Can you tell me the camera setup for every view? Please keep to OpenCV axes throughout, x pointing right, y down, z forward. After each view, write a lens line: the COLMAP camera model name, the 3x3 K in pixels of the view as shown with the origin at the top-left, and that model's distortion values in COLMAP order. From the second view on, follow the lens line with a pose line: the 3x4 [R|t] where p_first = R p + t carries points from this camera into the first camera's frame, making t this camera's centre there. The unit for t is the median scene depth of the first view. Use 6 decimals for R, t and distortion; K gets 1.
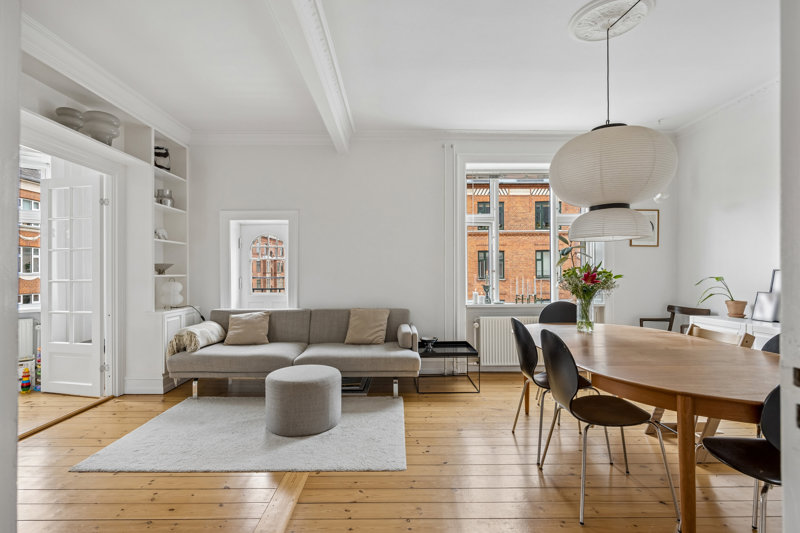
lens RADIAL K [[388.9, 0, 398.6], [0, 388.9, 273.8], [0, 0, 1]] dist [-0.000187, 0.000001]
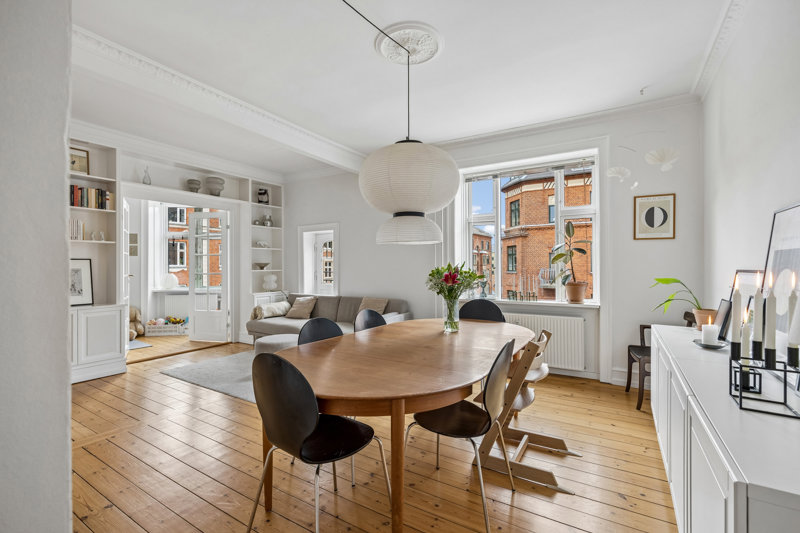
lens RADIAL K [[355.9, 0, 400.0], [0, 355.9, 266.5], [0, 0, 1]] dist [0.000293, 0.000096]
pose [[0.846910, 0.001565, -0.531734, 0.609959], [0.000262, 0.999994, 0.003361, -0.016073], [0.531736, -0.002986, 0.846905, 0.071212]]
